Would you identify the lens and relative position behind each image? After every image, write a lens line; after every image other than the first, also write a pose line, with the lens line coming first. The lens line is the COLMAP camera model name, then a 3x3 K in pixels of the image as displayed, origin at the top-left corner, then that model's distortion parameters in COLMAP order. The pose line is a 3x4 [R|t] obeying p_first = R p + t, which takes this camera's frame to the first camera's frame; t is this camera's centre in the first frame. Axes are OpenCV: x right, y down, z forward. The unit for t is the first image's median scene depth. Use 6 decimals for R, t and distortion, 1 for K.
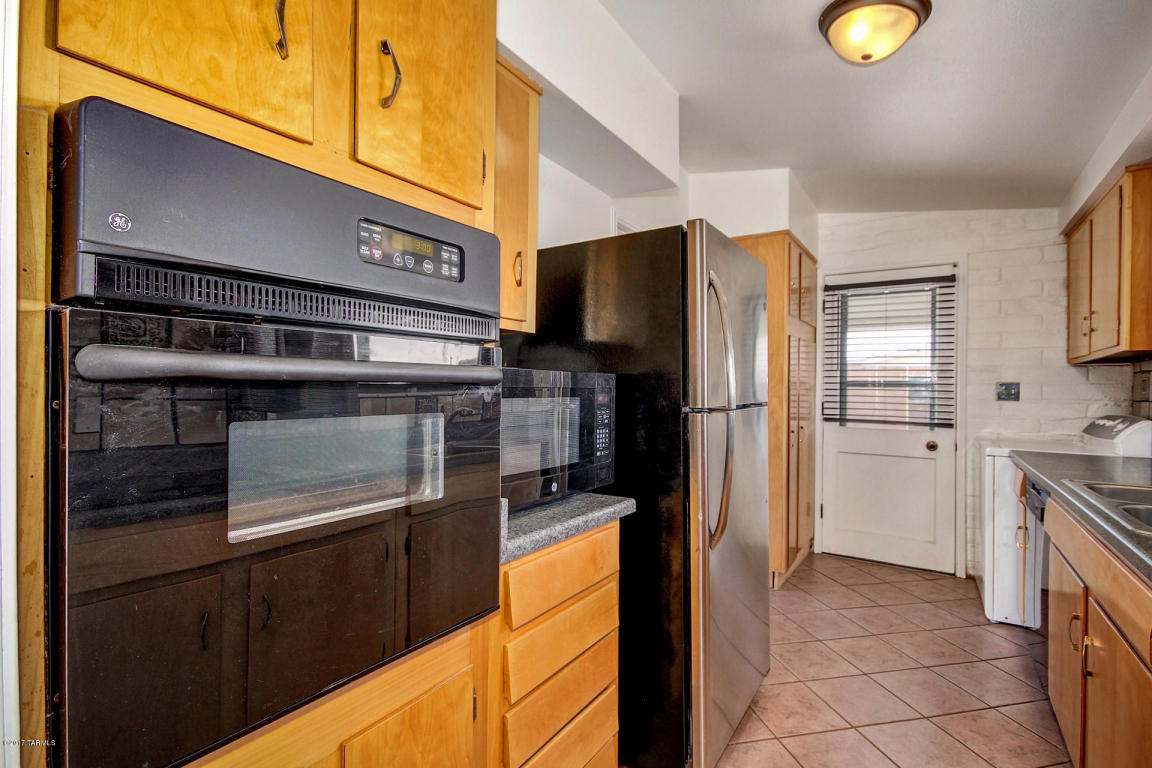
lens RADIAL K [[542.9, 0, 603.3], [0, 542.9, 385.3], [0, 0, 1]] dist [0.015384, -0.005263]
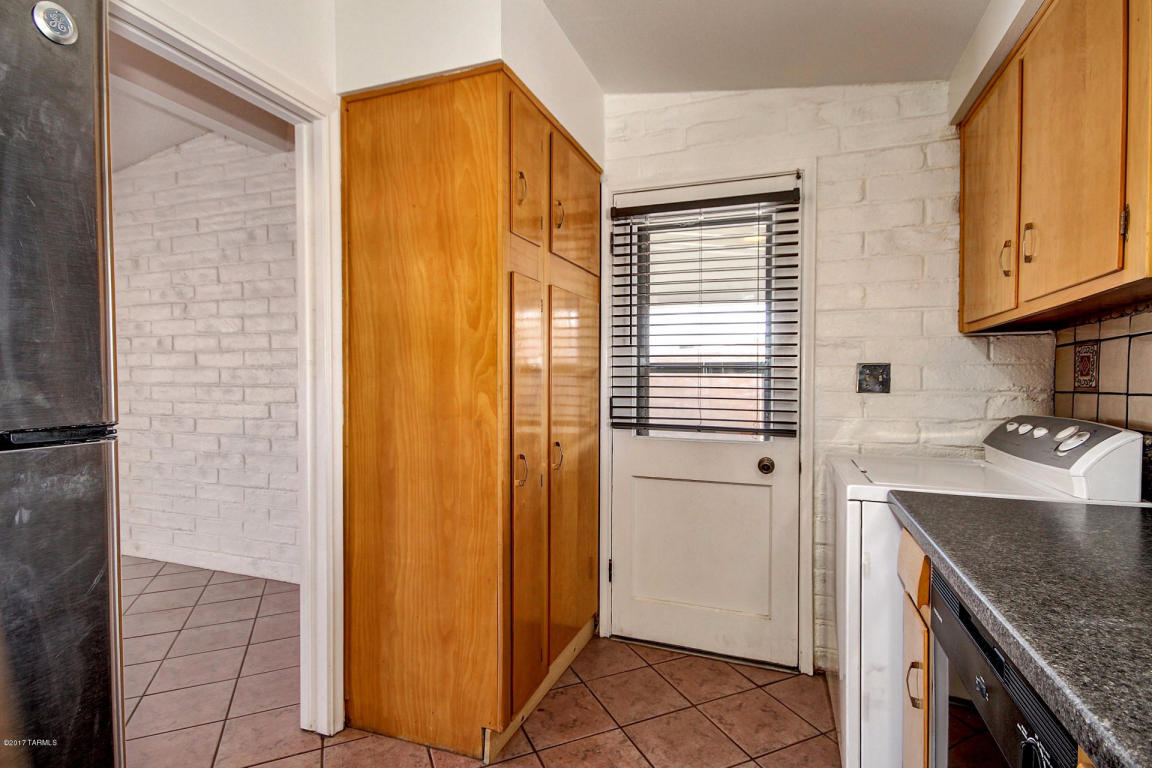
lens RADIAL K [[542.9, 0, 600.5], [0, 542.9, 386.7], [0, 0, 1]] dist [0.015384, -0.005263]
pose [[0.977887, -0.010970, 0.208848, 0.298999], [0.006674, 0.999752, 0.021266, 0.005773], [-0.209029, -0.019402, 0.977717, 0.448380]]
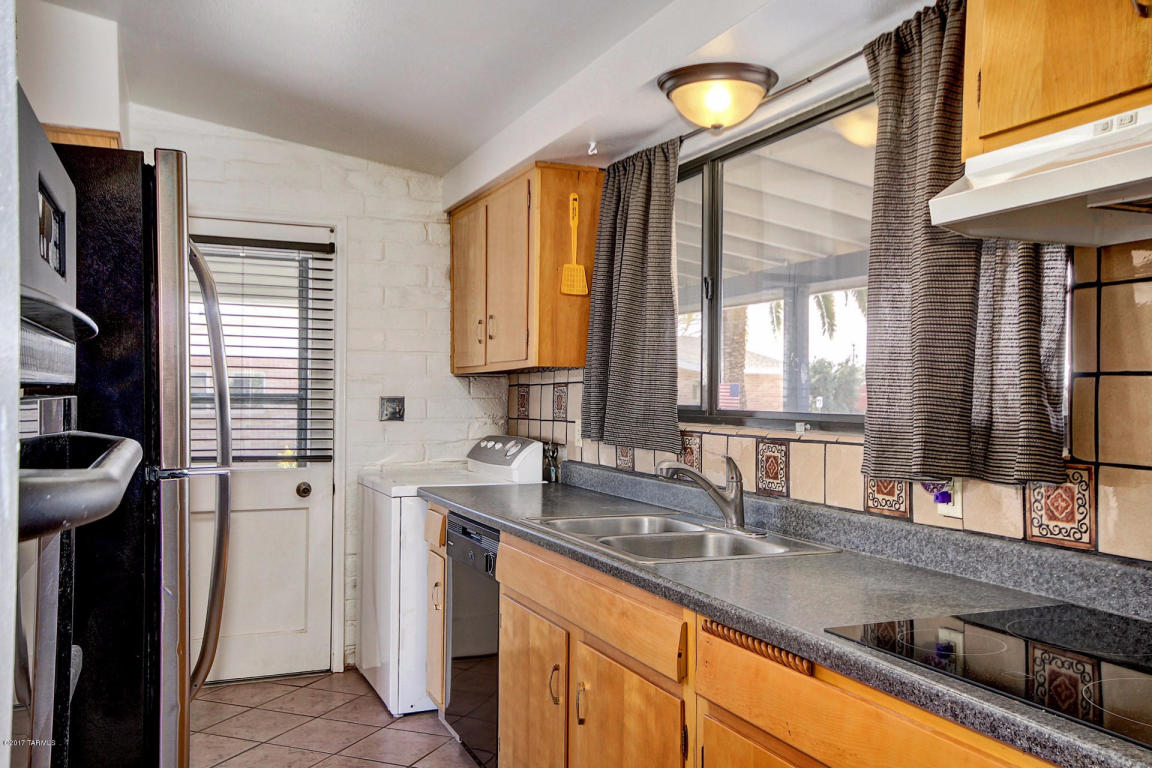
lens RADIAL K [[976.0, 0, 571.0], [0, 976.0, 387.3], [0, 0, 1]] dist [0.042486, -0.000021]
pose [[0.588645, -0.001491, 0.808391, -0.199738], [-0.002542, 0.999990, 0.003695, -0.023258], [-0.808388, -0.004230, 0.588635, 0.009091]]
